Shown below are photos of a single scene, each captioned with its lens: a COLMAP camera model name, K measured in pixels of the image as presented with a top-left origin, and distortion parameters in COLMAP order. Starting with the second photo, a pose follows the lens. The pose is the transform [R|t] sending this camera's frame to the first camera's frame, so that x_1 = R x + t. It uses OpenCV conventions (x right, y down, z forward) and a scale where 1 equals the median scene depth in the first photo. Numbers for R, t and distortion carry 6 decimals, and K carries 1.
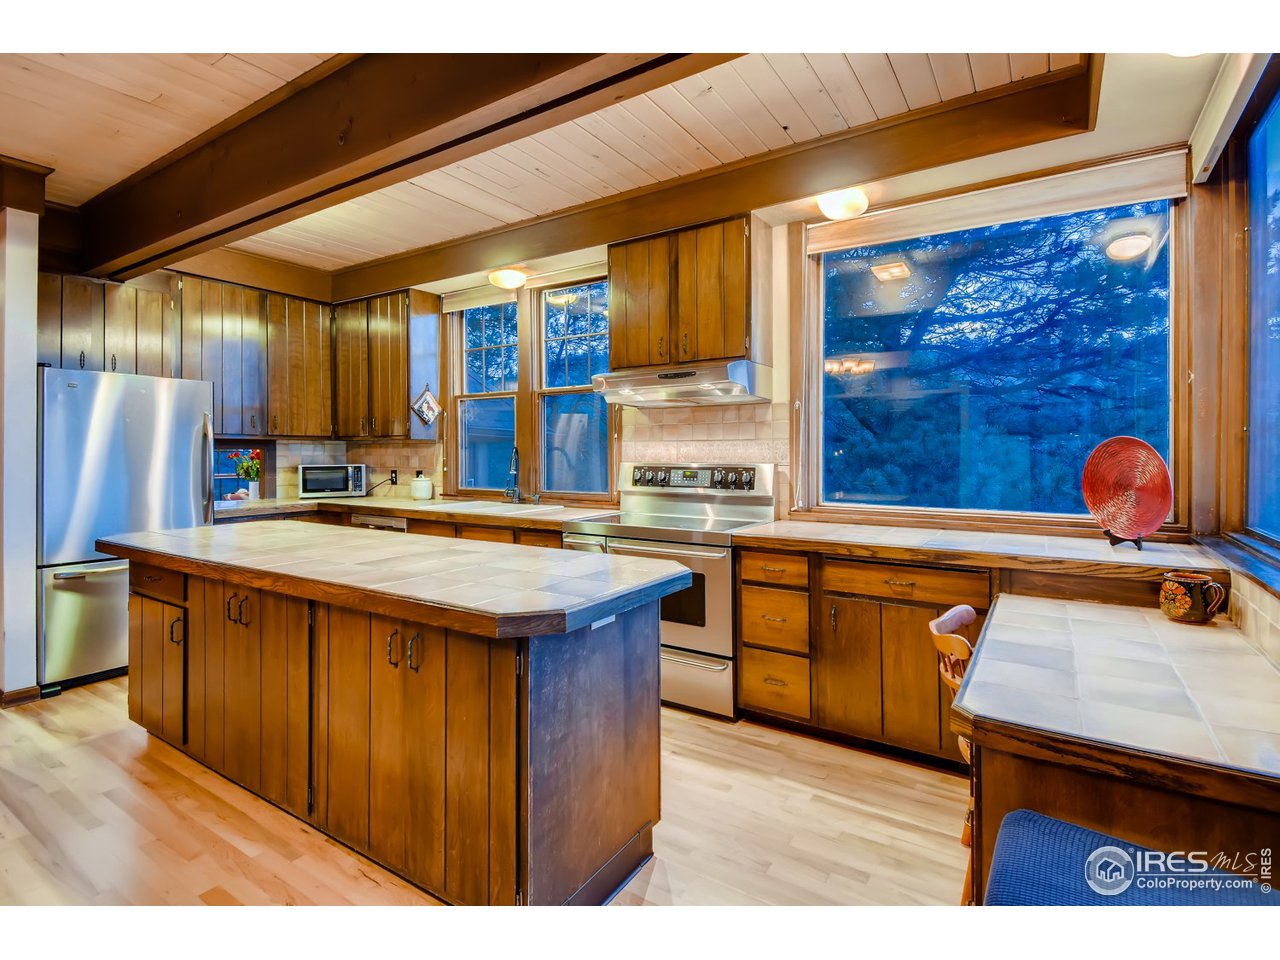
lens RADIAL K [[636.0, 0, 639.1], [0, 636.0, 445.5], [0, 0, 1]] dist [0.049186, -0.029353]
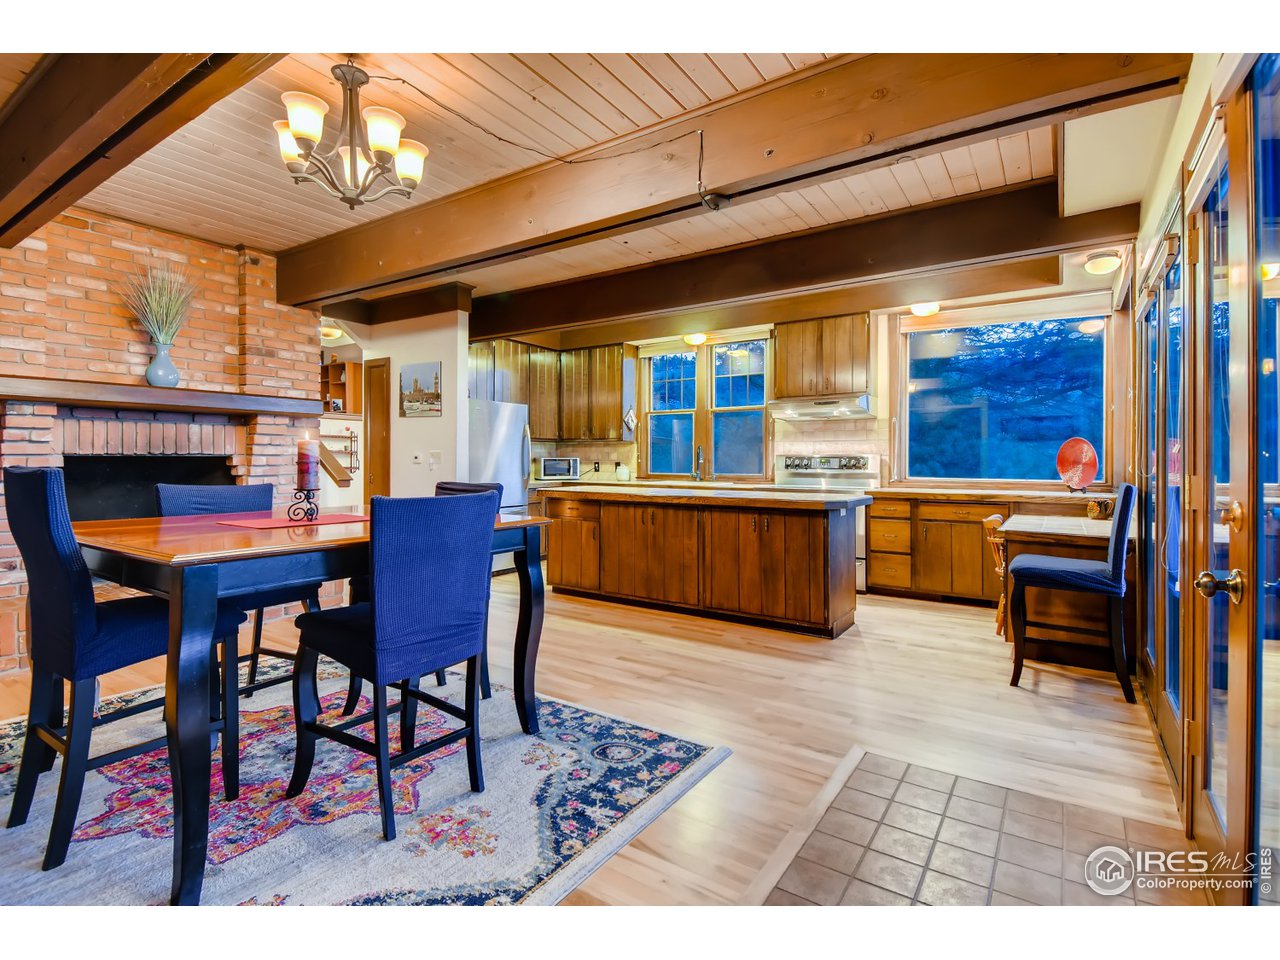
lens RADIAL K [[622.8, 0, 641.1], [0, 622.8, 452.6], [0, 0, 1]] dist [0.020619, -0.000273]
pose [[0.999742, 0.003997, -0.022355, -0.370407], [-0.004027, 0.999991, -0.001317, 0.027176], [0.022349, 0.001406, 0.999749, -0.651262]]
